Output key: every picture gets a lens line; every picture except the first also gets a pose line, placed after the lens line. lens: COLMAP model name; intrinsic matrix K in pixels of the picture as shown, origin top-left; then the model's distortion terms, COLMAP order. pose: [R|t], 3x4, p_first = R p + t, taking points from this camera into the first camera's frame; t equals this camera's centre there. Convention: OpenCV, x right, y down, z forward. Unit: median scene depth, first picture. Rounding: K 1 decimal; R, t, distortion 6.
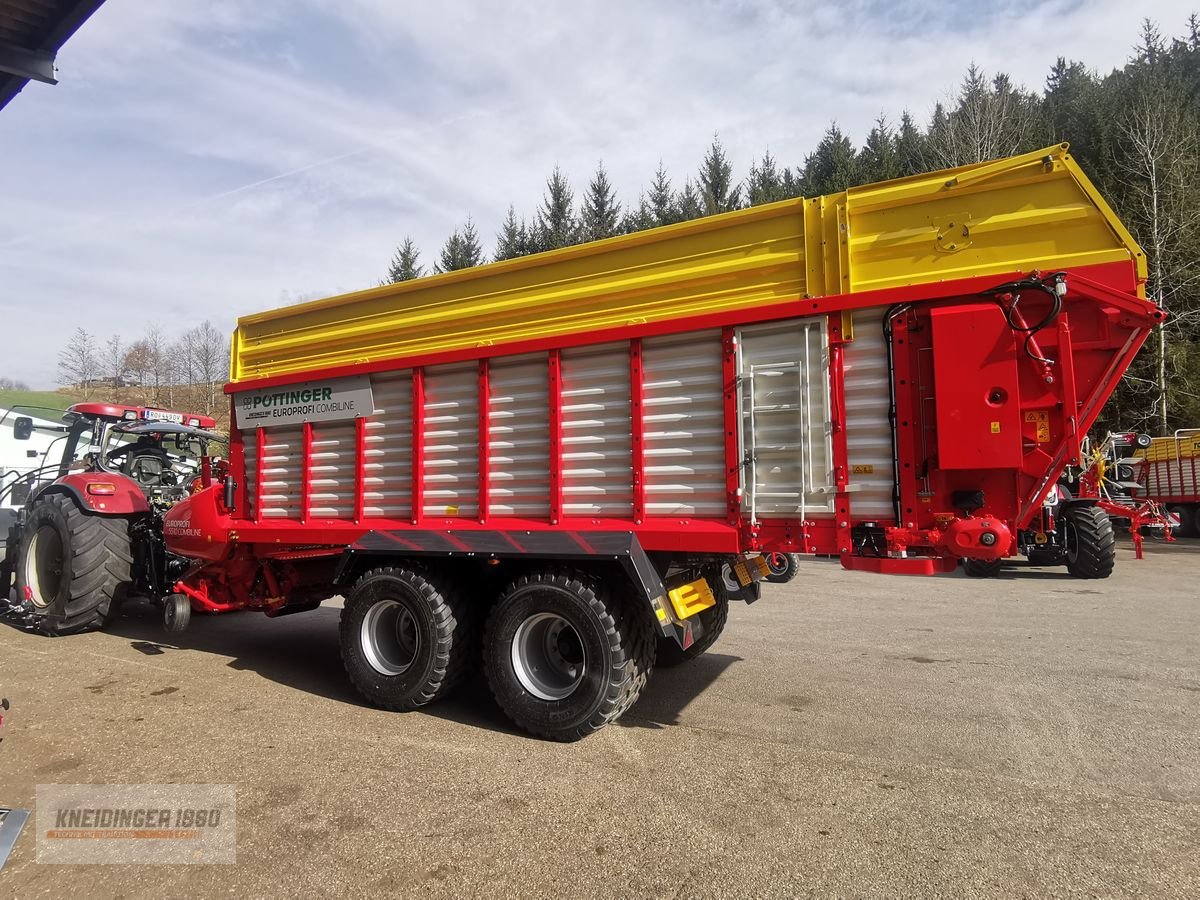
lens RADIAL K [[609.4, 0, 629.5], [0, 609.4, 464.4], [0, 0, 1]] dist [0.019715, -0.003900]
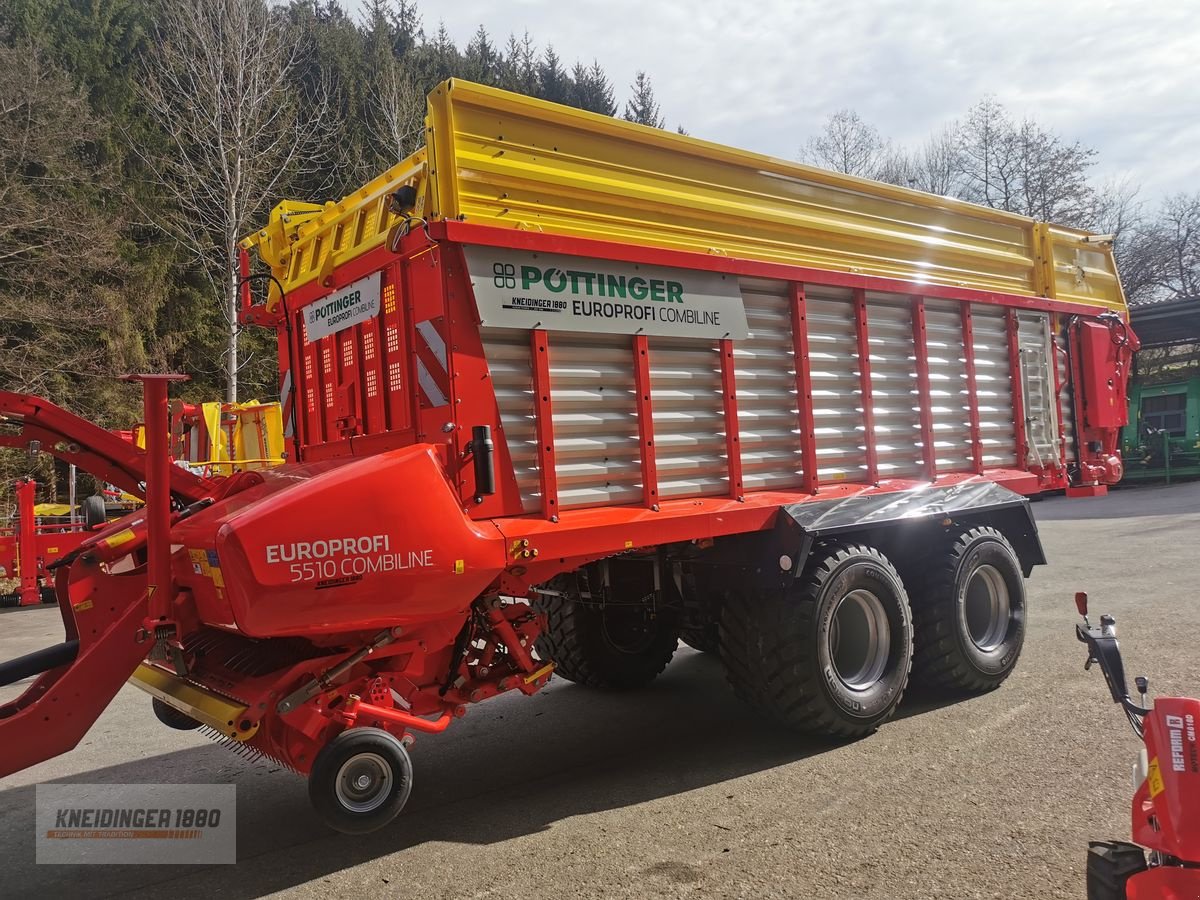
lens RADIAL K [[978.4, 0, 643.8], [0, 978.4, 433.5], [0, 0, 1]] dist [-0.004037, -0.011725]
pose [[0.400177, 0.022096, 0.916172, -1.337862], [0.012291, 0.999490, -0.029474, 0.049782], [-0.916356, 0.023056, 0.399701, 0.625671]]
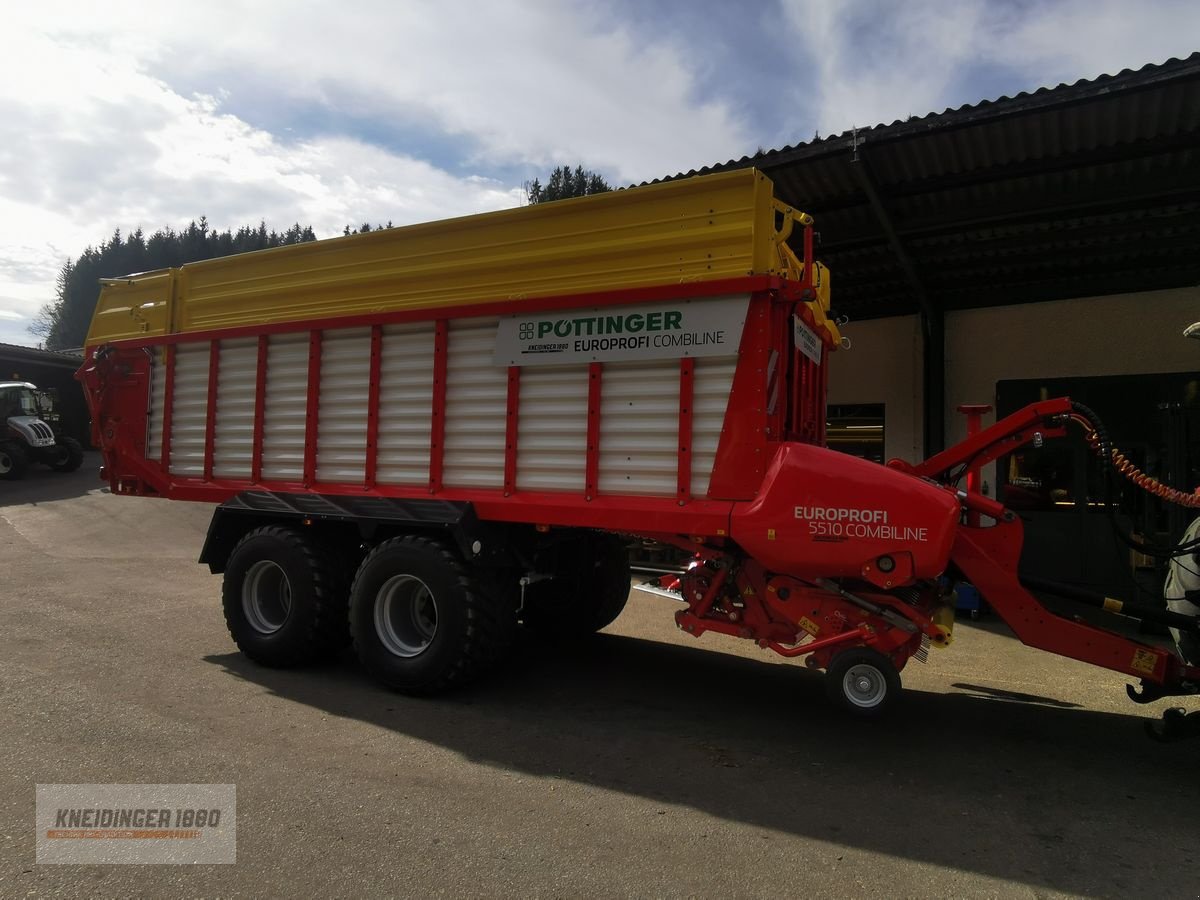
lens RADIAL K [[662.9, 0, 627.1], [0, 662.9, 458.1], [0, 0, 1]] dist [0.020191, -0.001911]
pose [[0.999162, 0.038115, 0.014930, -0.534500], [-0.038626, 0.998619, 0.035602, 0.018476], [-0.013553, -0.036149, 0.999254, 0.216816]]
